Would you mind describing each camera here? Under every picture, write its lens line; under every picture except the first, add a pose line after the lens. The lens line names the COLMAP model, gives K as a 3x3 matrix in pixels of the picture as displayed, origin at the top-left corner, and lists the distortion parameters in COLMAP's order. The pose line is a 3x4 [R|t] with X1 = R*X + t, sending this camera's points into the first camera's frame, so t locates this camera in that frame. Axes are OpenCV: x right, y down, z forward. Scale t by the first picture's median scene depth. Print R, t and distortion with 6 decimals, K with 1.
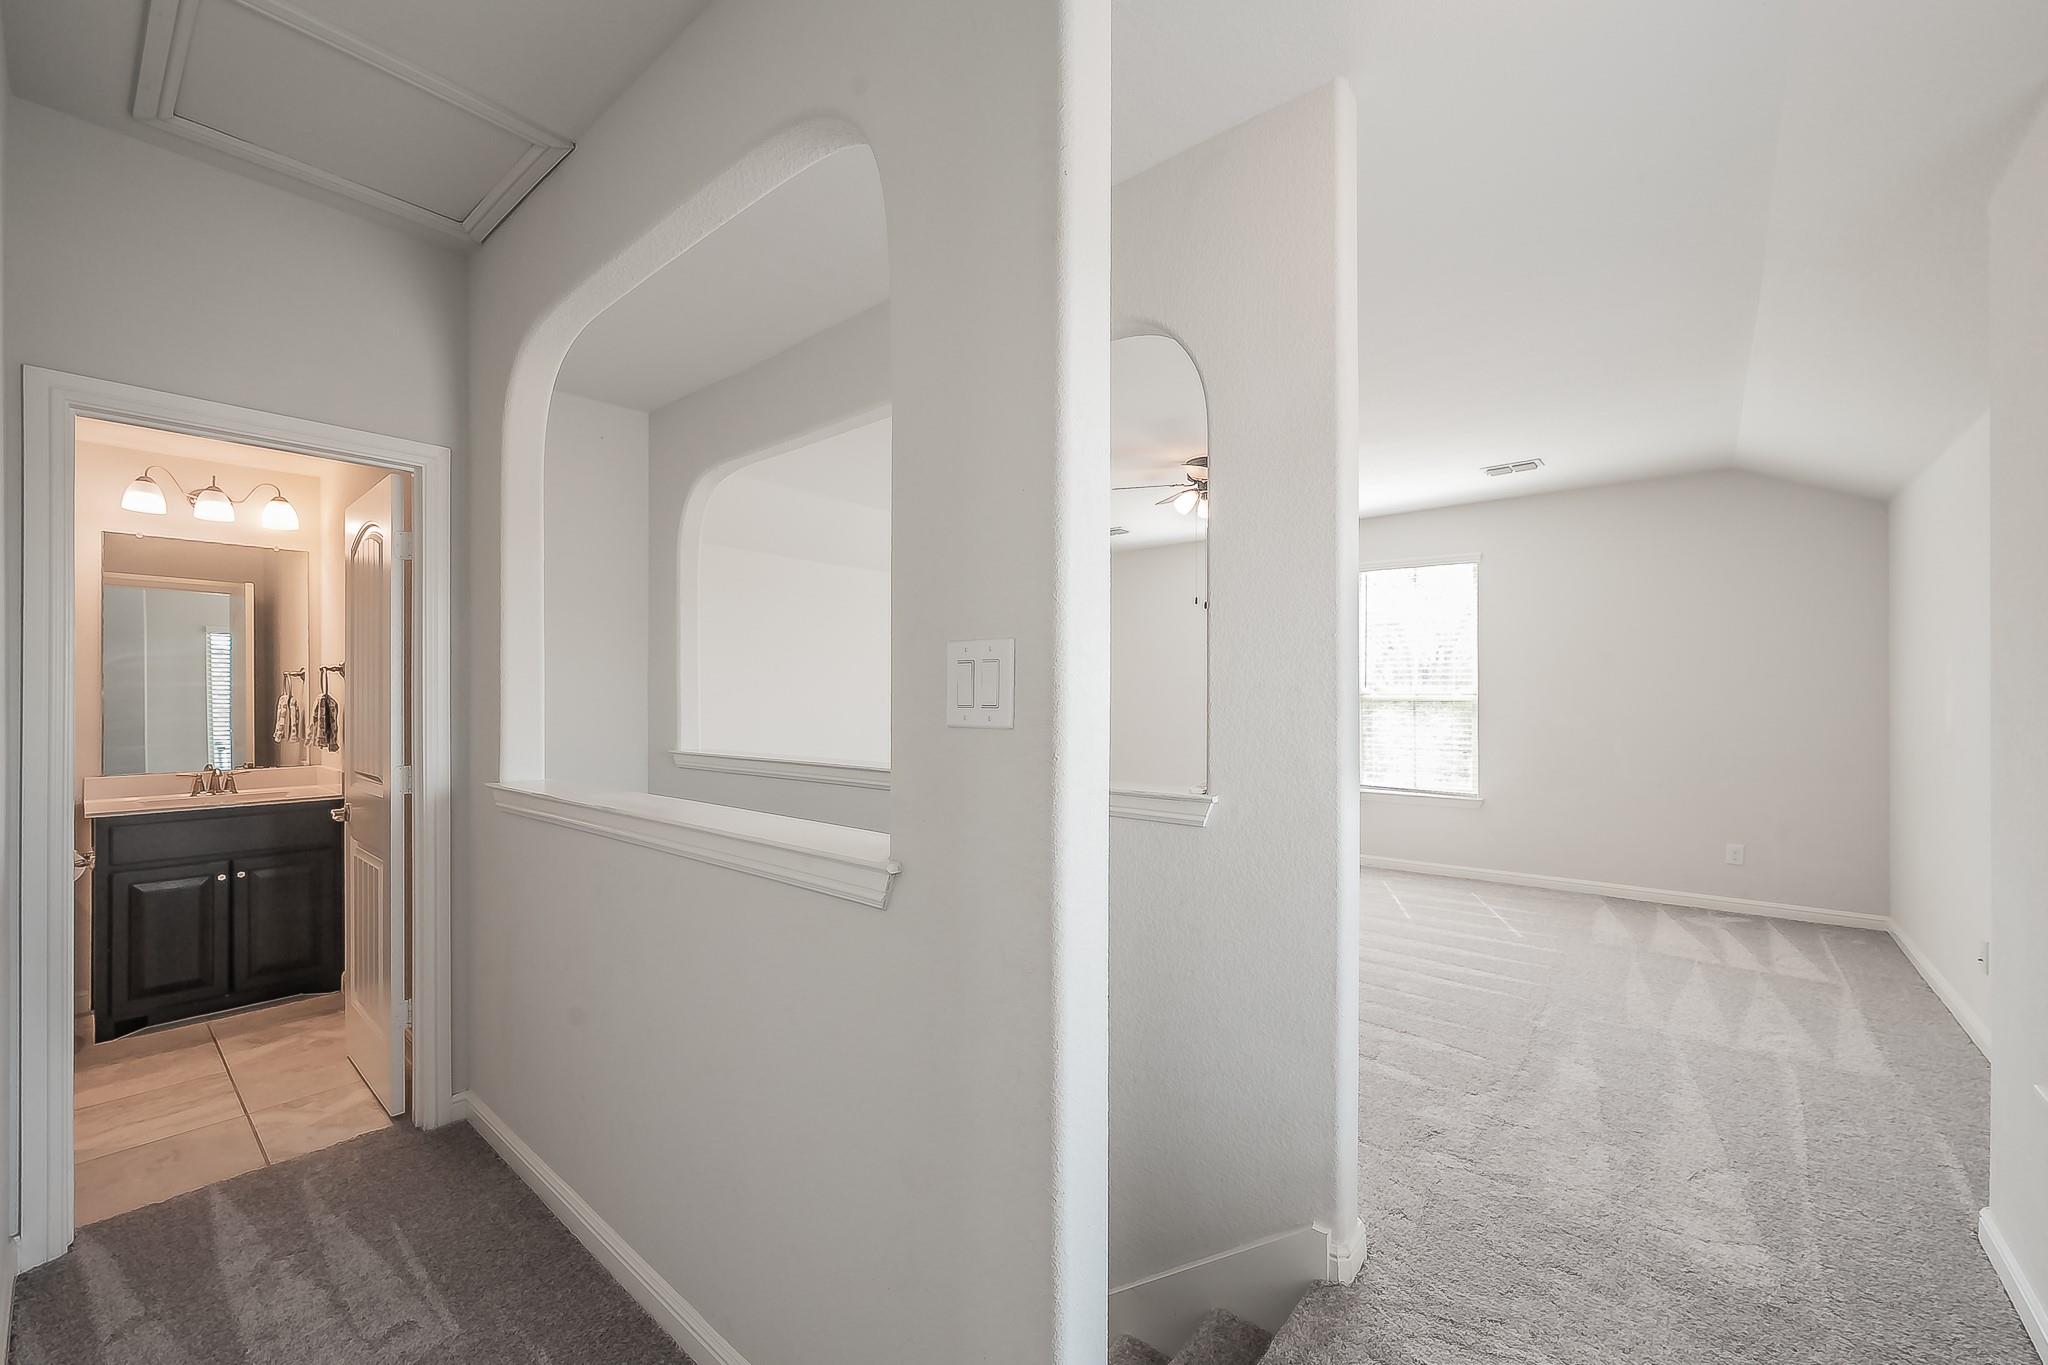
lens RADIAL K [[837.3, 0, 1018.4], [0, 837.3, 684.7], [0, 0, 1]] dist [0.000404, 0.000105]
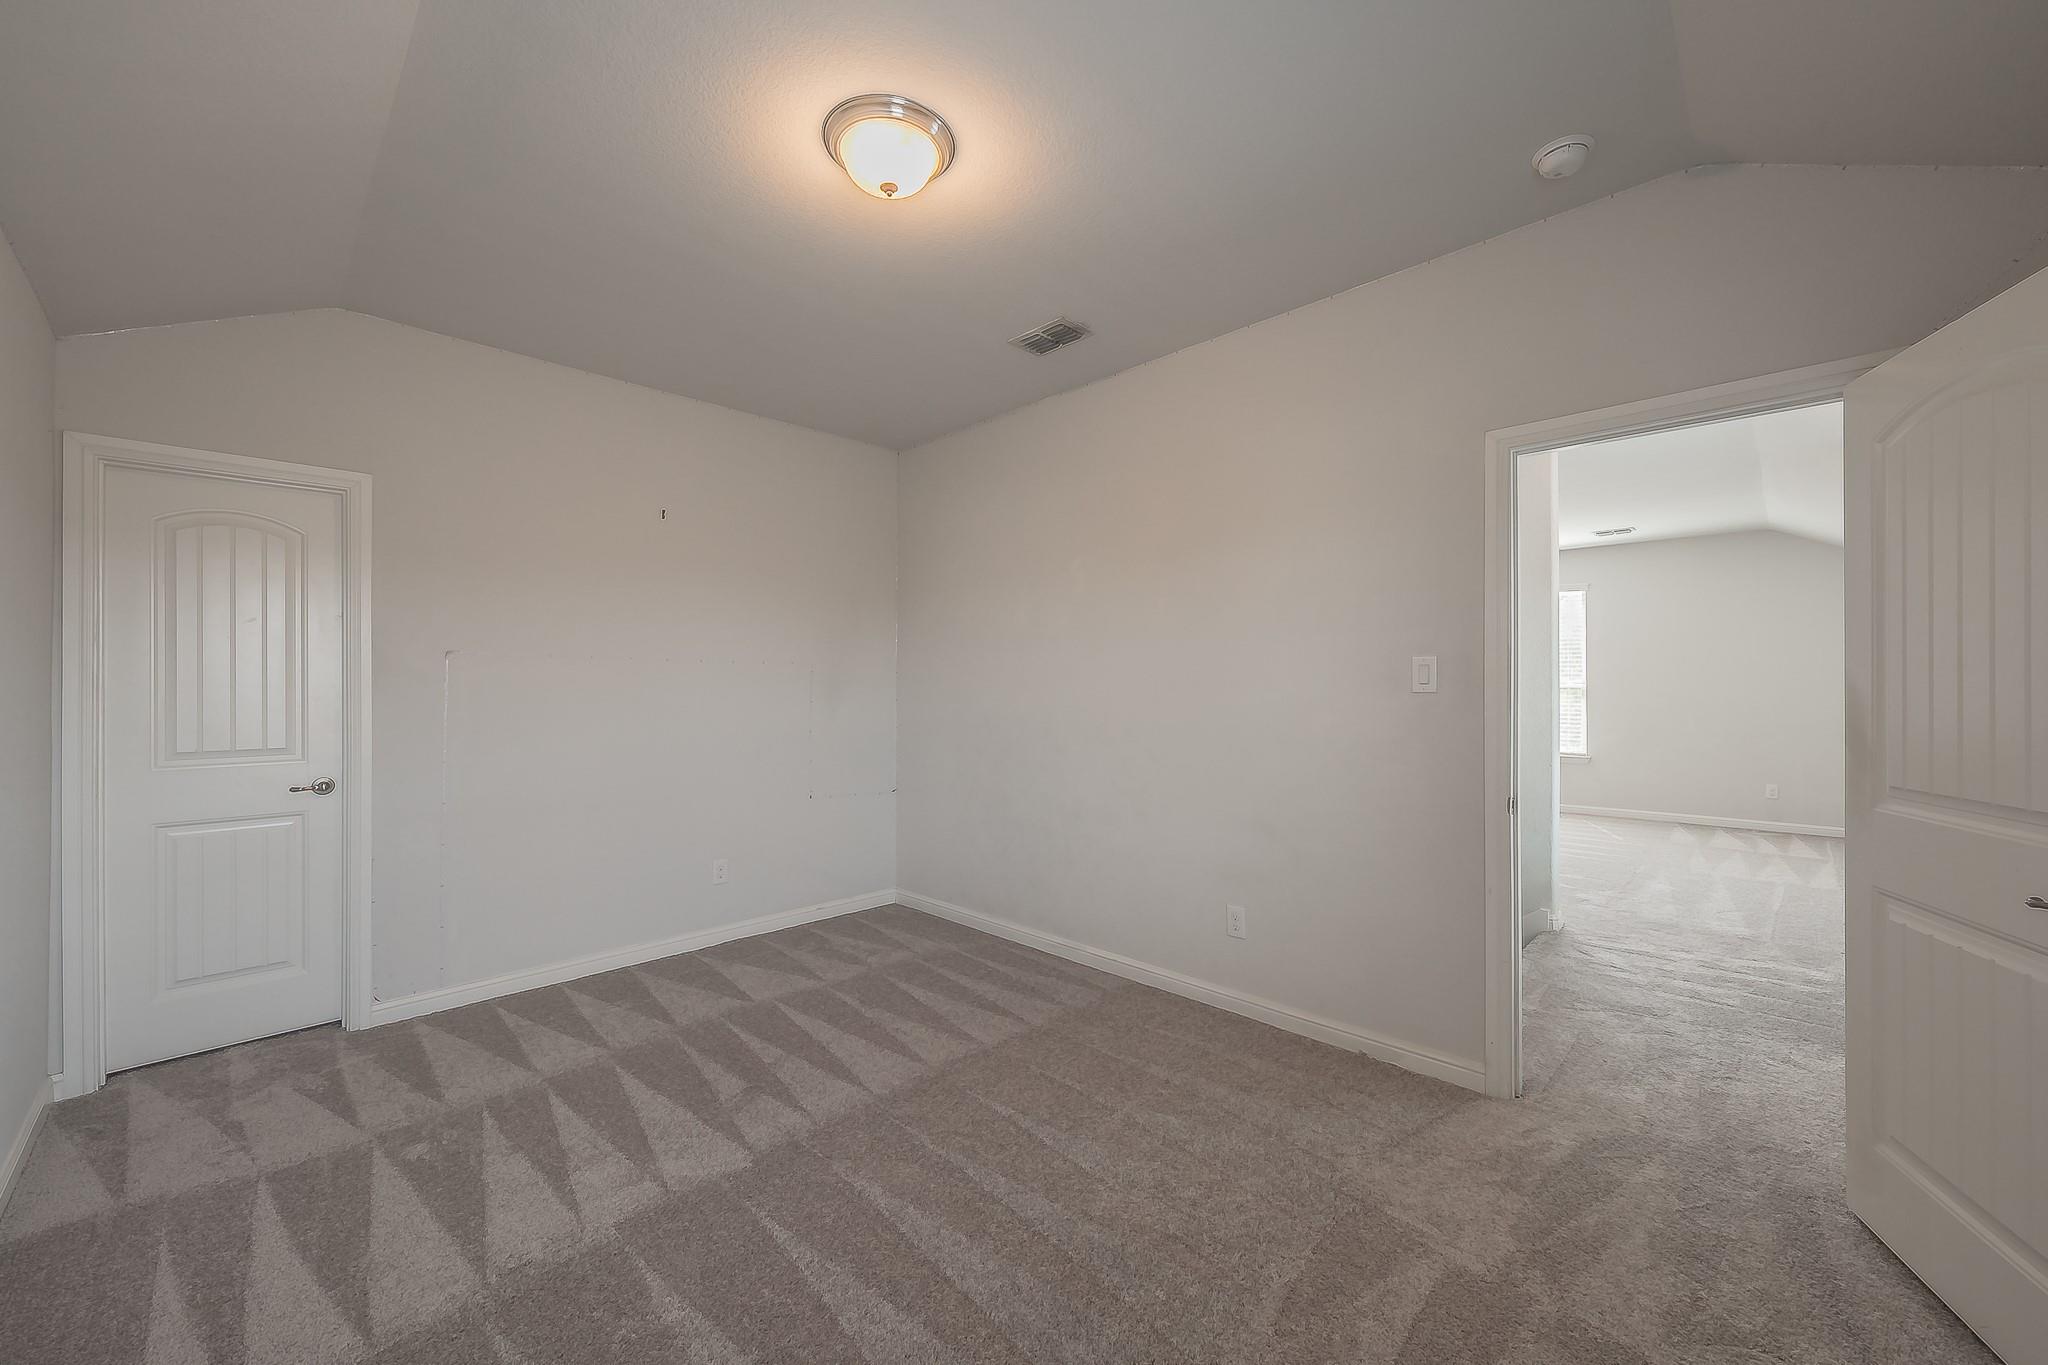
lens RADIAL K [[841.4, 0, 1029.6], [0, 841.4, 678.3], [0, 0, 1]] dist [-0.000974, -0.000143]
pose [[0.998474, -0.005112, -0.054981, -0.387561], [0.004960, 0.999983, -0.002906, 0.003957], [0.054995, 0.002629, 0.998483, -0.584524]]
